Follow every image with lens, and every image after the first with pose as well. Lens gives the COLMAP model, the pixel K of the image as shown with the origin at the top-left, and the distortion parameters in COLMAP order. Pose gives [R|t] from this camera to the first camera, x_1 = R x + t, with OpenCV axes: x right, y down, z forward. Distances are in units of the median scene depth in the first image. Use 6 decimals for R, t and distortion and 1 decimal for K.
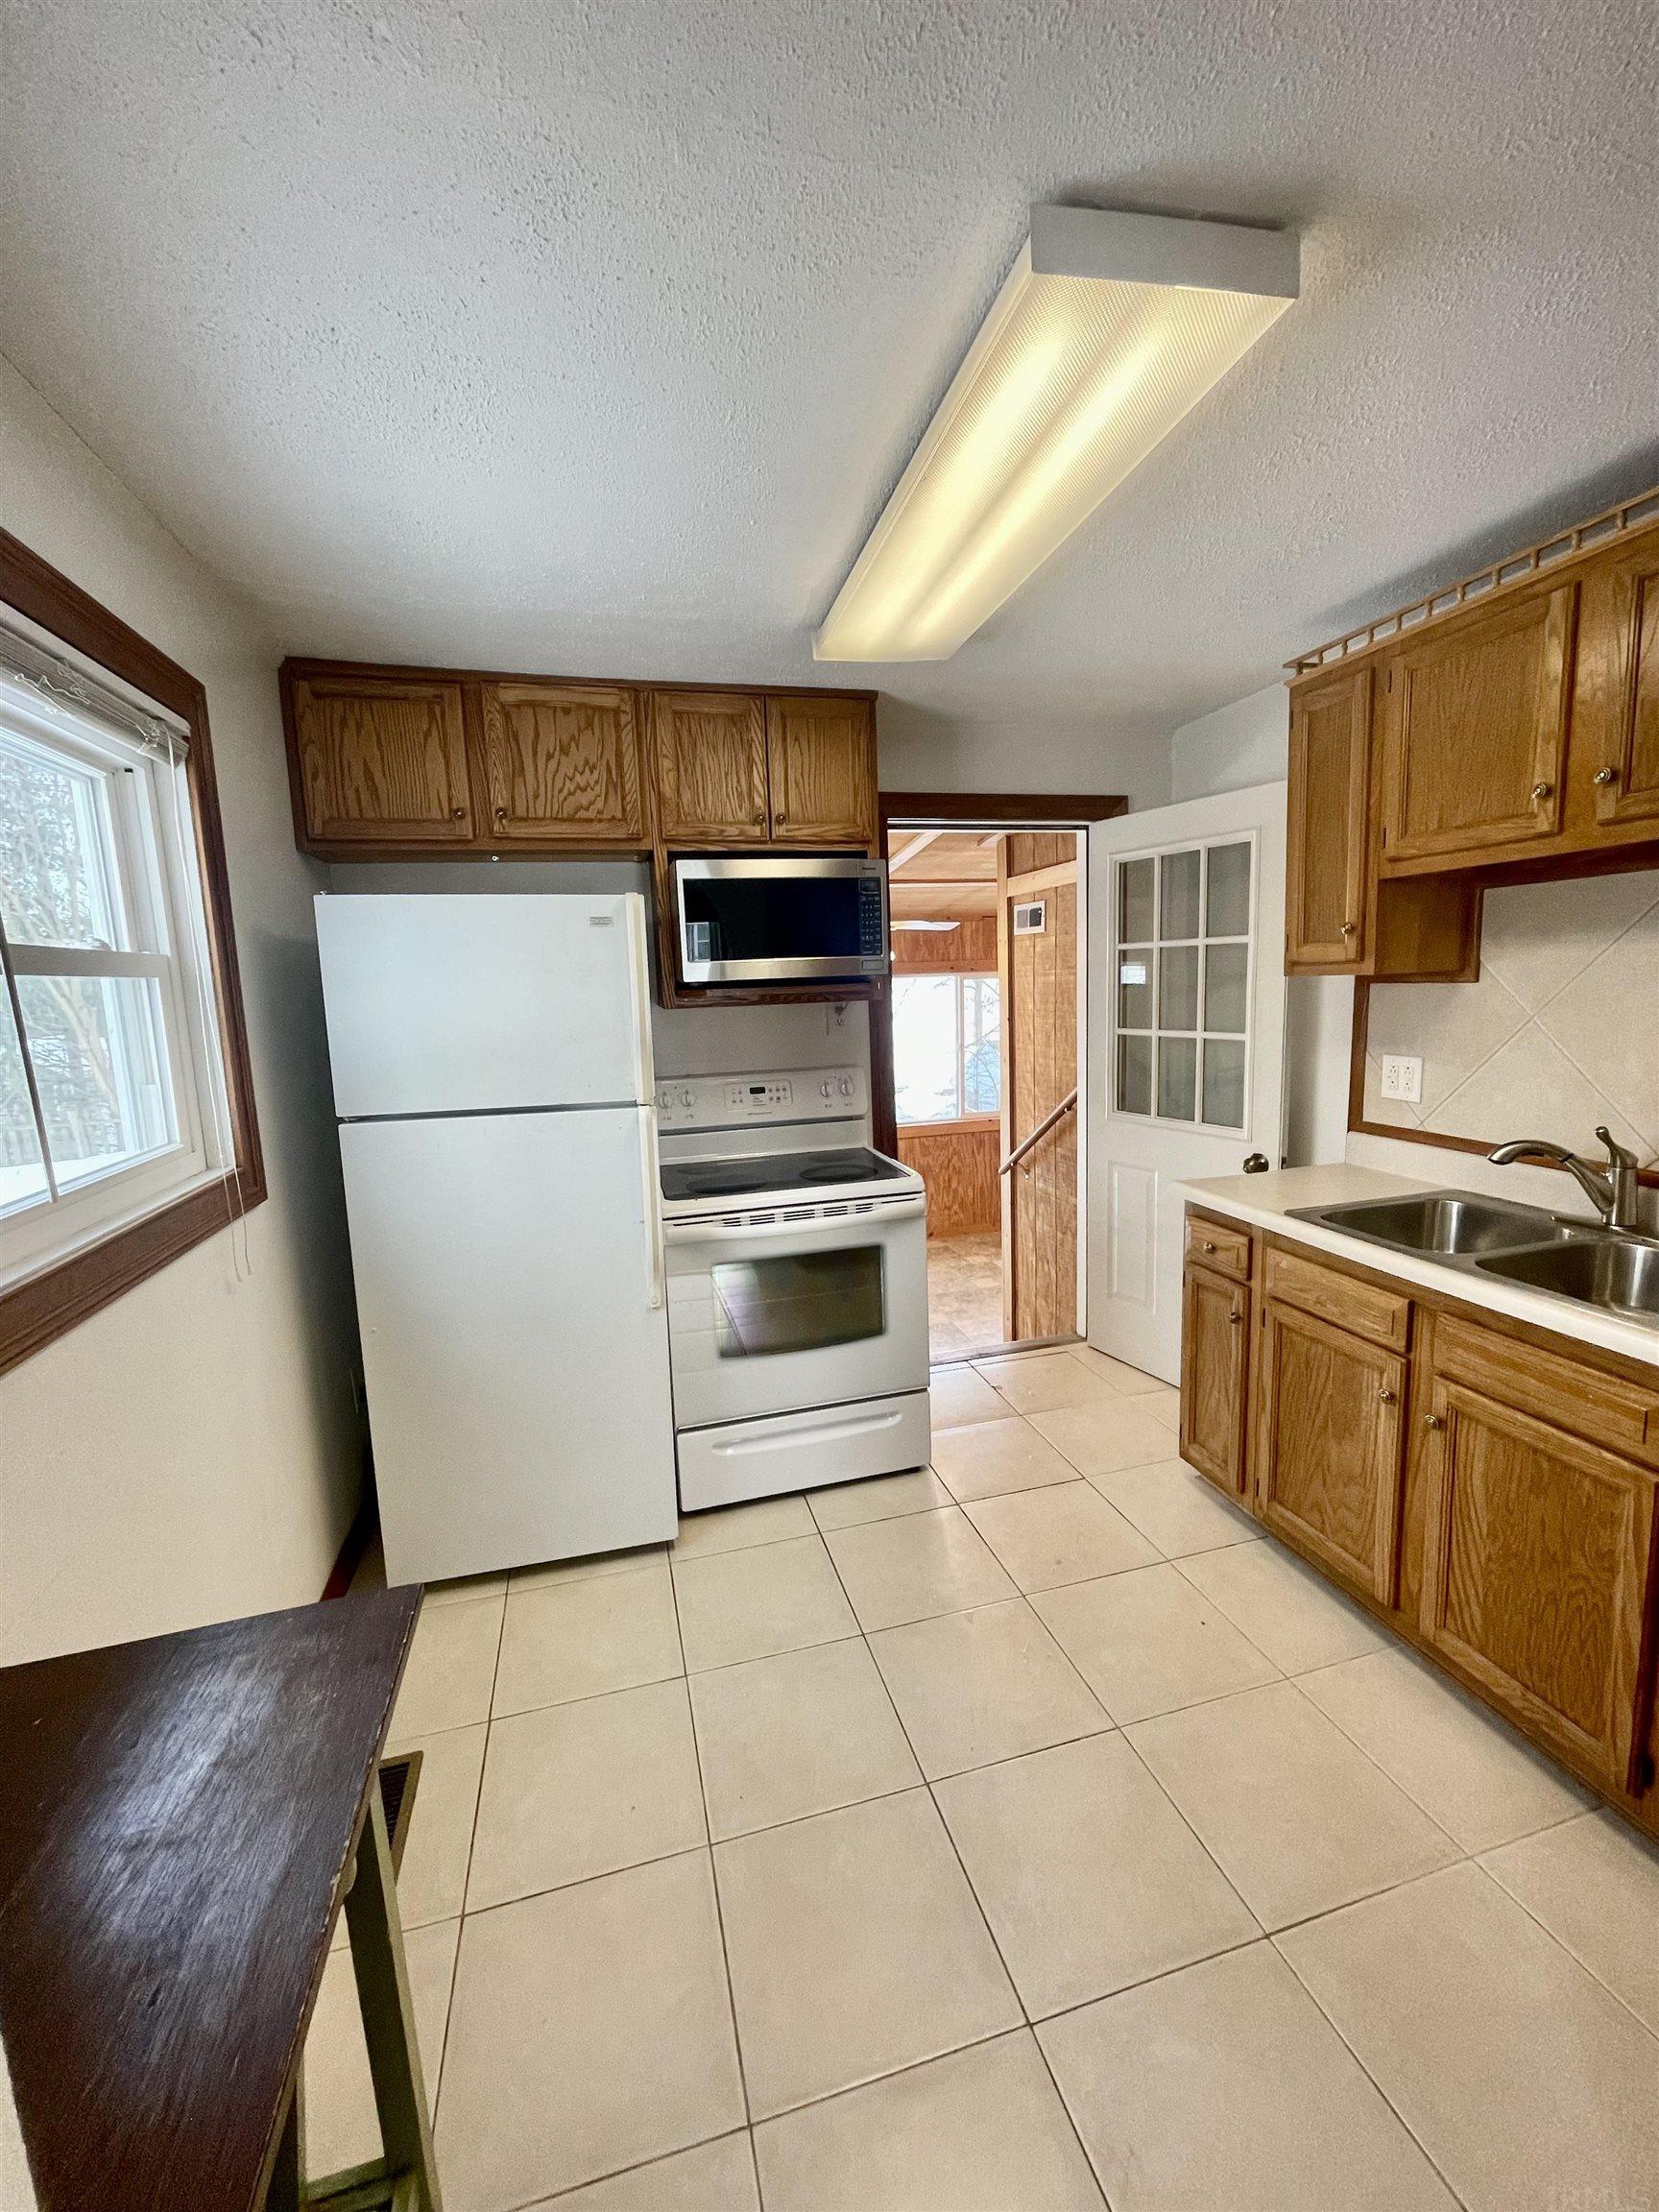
lens RADIAL K [[893.2, 0, 830.2], [0, 893.2, 1105.7], [0, 0, 1]] dist [0.001097, -0.000126]
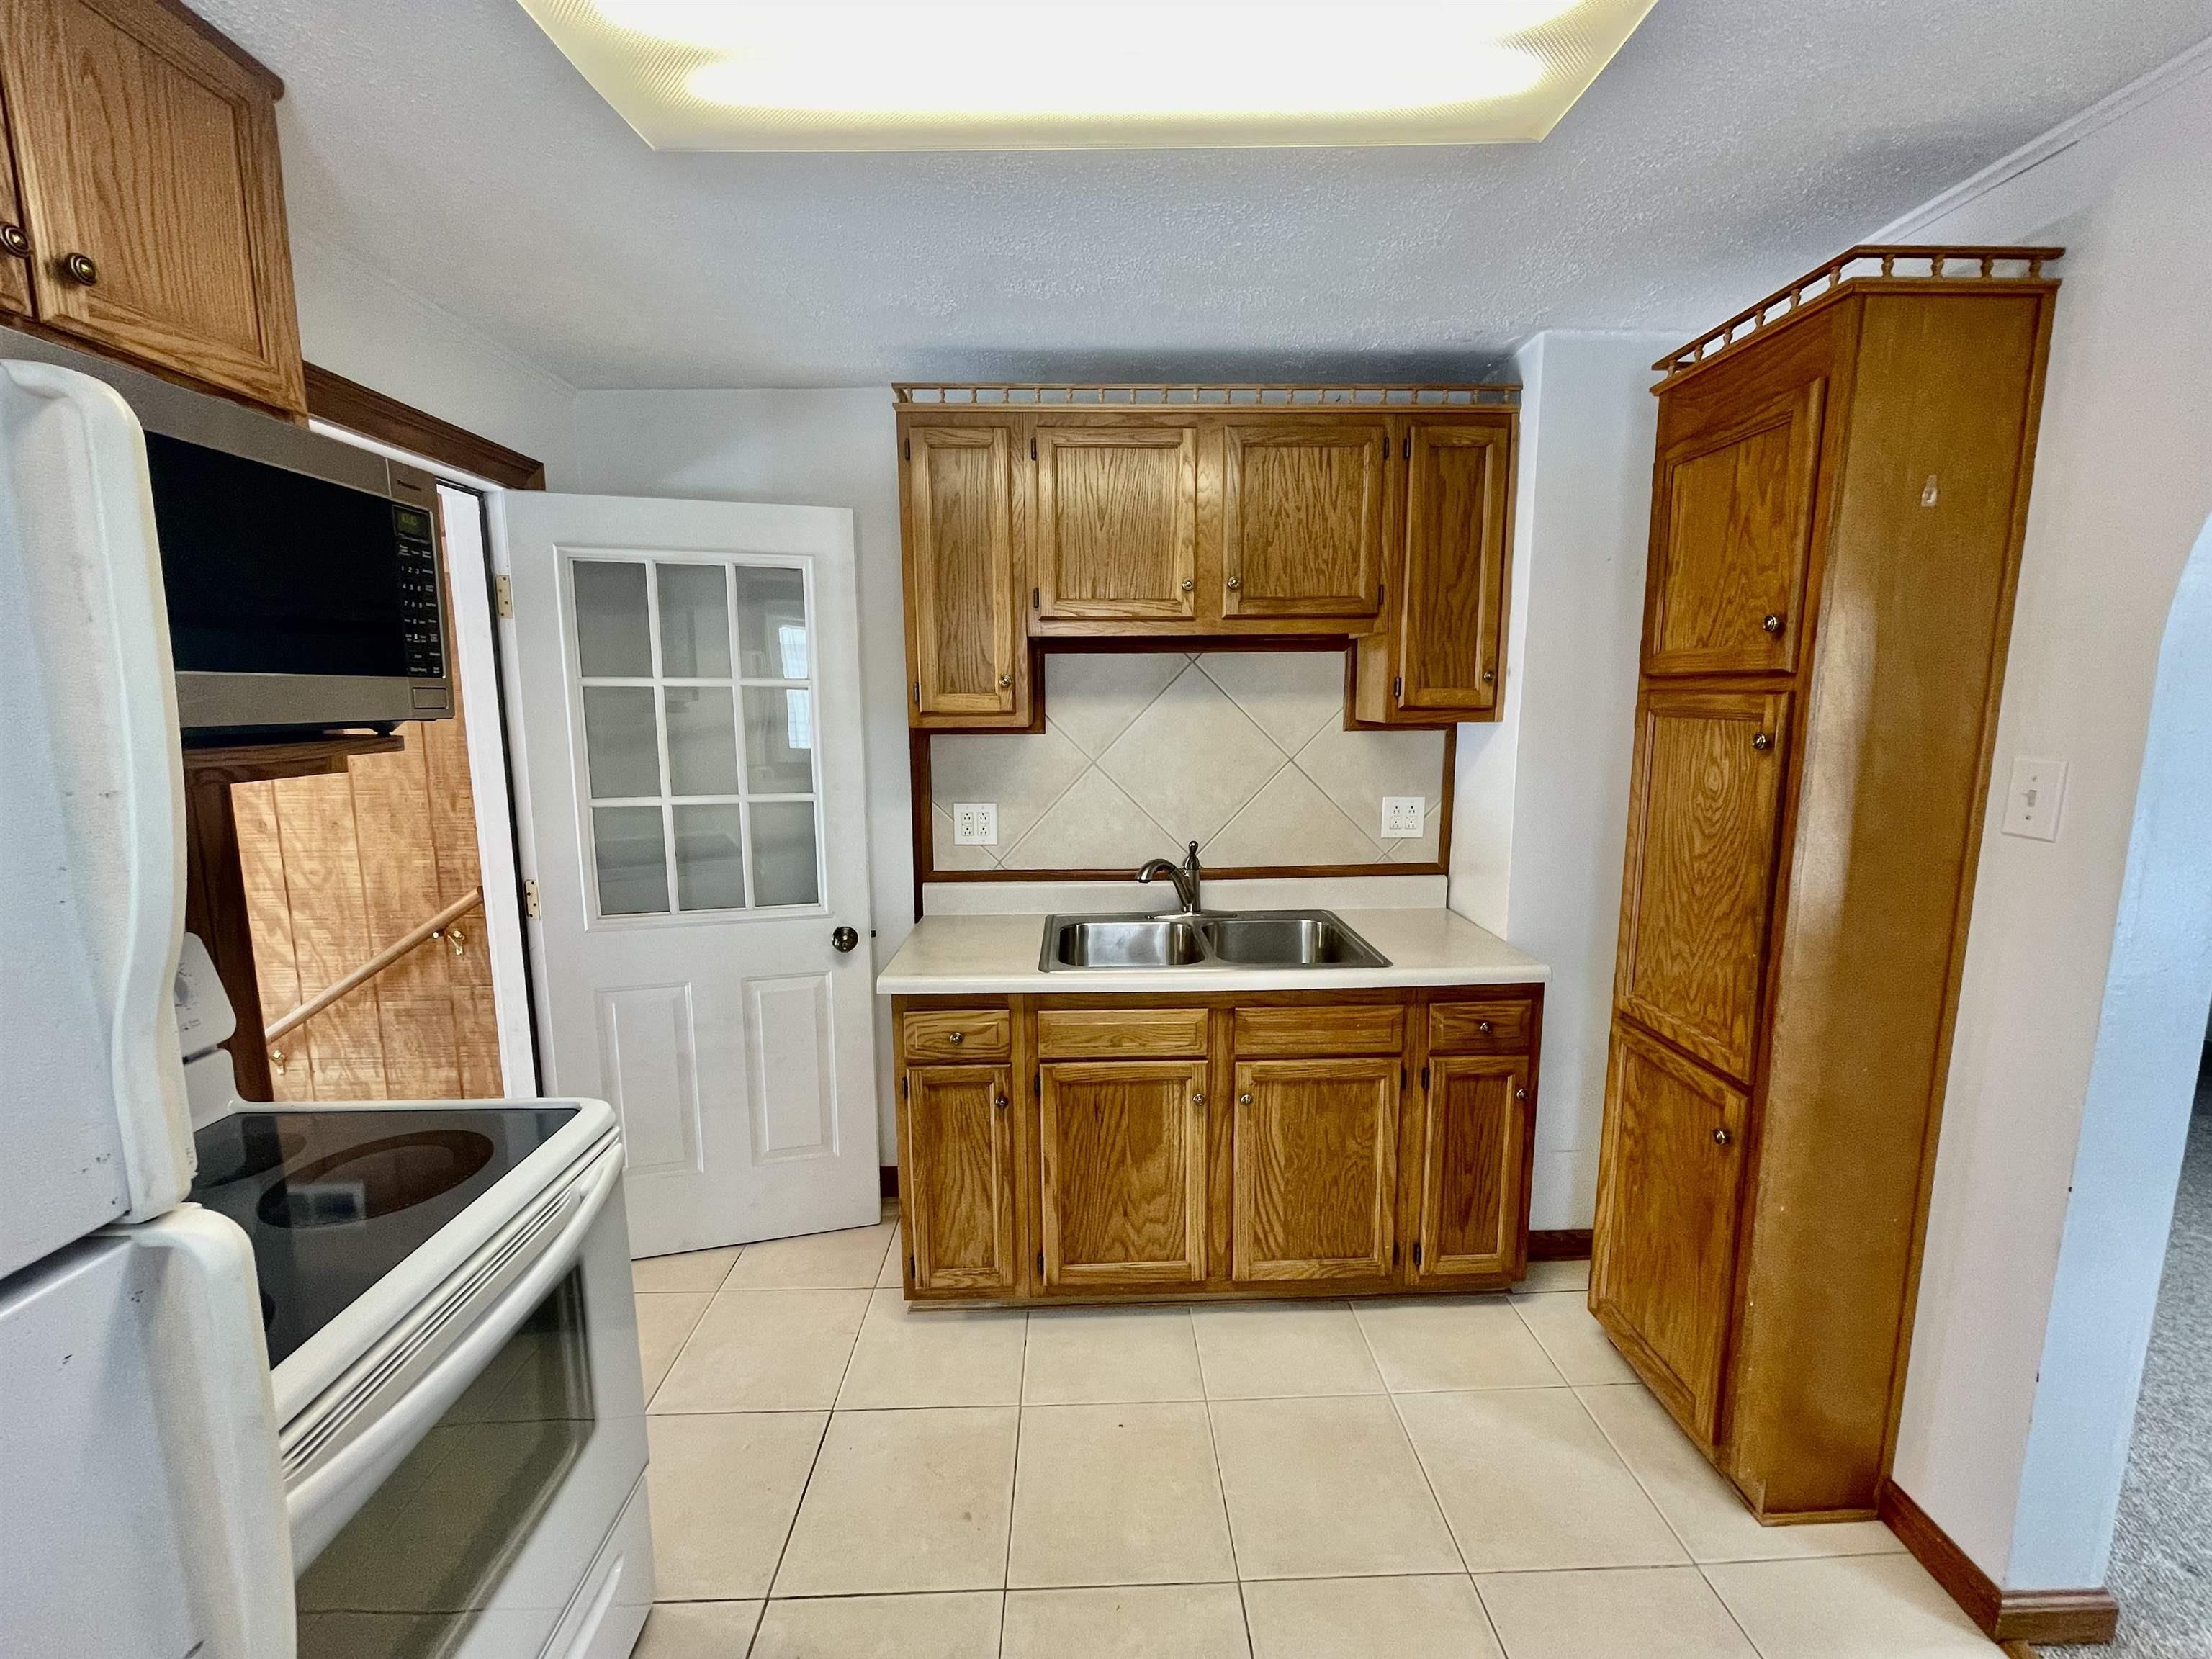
lens RADIAL K [[893.2, 0, 1105.6], [0, 893.2, 819.2], [0, 0, 1]] dist [0.001097, -0.000126]
pose [[0.234476, -0.094776, 0.967491, -0.402138], [0.131941, 0.989129, 0.064919, -0.098449], [-0.963126, 0.112430, 0.244432, 0.690174]]
